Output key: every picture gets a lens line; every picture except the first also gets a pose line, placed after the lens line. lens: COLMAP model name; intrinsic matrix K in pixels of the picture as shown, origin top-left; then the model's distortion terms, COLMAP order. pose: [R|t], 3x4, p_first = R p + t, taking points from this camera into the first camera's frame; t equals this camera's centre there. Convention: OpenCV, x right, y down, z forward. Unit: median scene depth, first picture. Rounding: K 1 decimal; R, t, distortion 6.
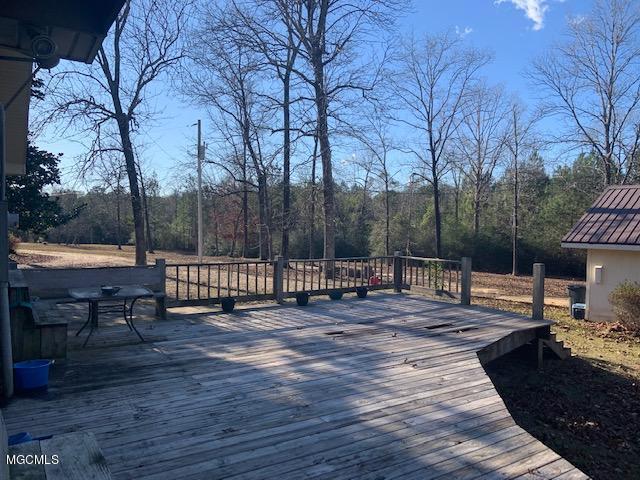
lens RADIAL K [[479.9, 0, 322.4], [0, 479.9, 242.5], [0, 0, 1]] dist [0.010737, -0.010430]
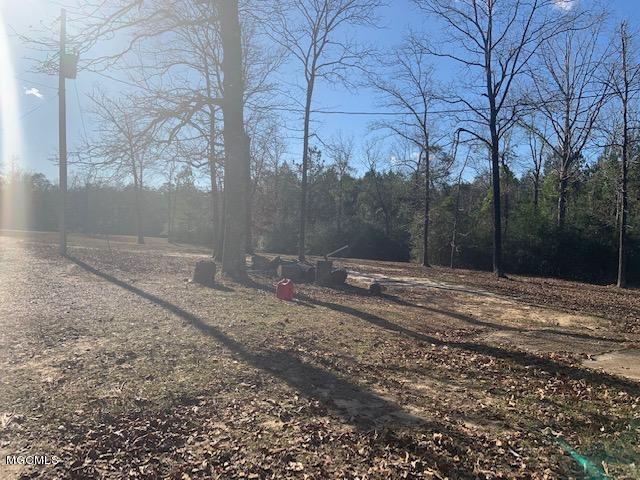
lens RADIAL K [[479.9, 0, 316.9], [0, 479.9, 236.2], [0, 0, 1]] dist [0.010737, -0.010430]
pose [[0.985157, 0.022522, -0.170174, 0.097780], [-0.025546, 0.999552, -0.015601, 0.019345], [0.169746, 0.019716, 0.985291, 0.272223]]
